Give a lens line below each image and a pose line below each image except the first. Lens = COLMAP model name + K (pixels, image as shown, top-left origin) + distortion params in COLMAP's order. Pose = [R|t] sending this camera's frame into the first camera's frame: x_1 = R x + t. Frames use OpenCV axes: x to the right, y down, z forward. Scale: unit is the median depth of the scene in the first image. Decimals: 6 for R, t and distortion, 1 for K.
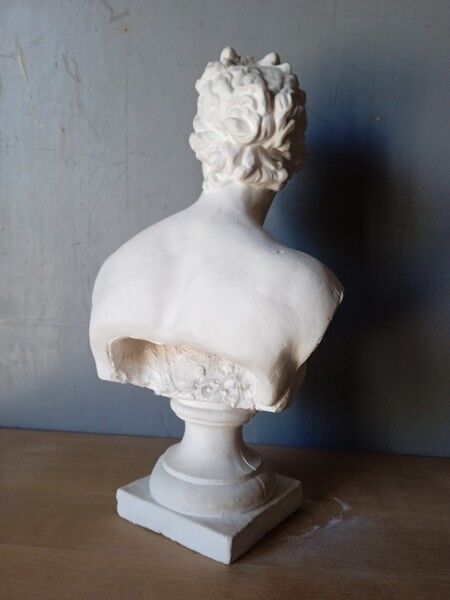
lens RADIAL K [[503.6, 0, 221.8], [0, 503.6, 301.5], [0, 0, 1]] dist [0.106729, -0.176498]
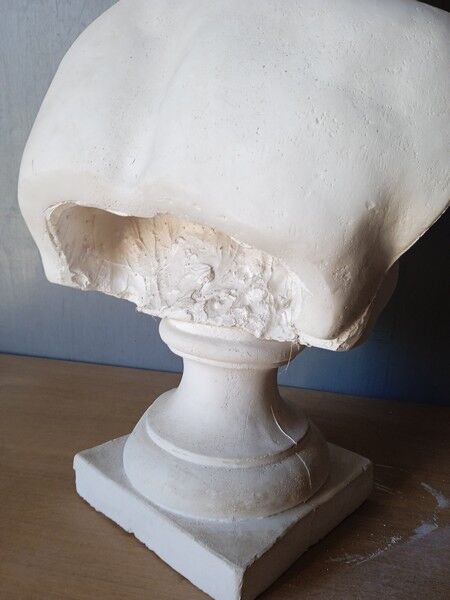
lens RADIAL K [[503.6, 0, 221.8], [0, 503.6, 301.5], [0, 0, 1]] dist [0.106729, -0.176498]
pose [[0.993254, 0.039990, -0.108847, 0.039985], [-0.024148, 0.989406, 0.143152, 0.090337], [0.113419, -0.139558, 0.983697, 0.450158]]
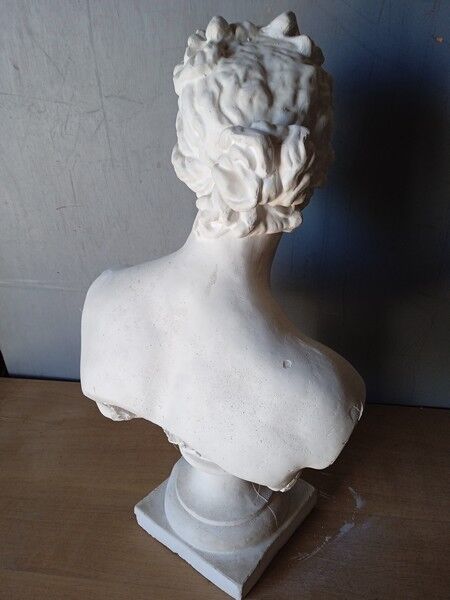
lens RADIAL K [[503.6, 0, 221.8], [0, 503.6, 301.5], [0, 0, 1]] dist [0.106729, -0.176498]
pose [[0.996615, -0.023250, -0.078854, 0.067210], [0.054034, 0.908140, 0.415164, -0.456893], [0.061958, -0.418020, 0.906323, 0.261058]]
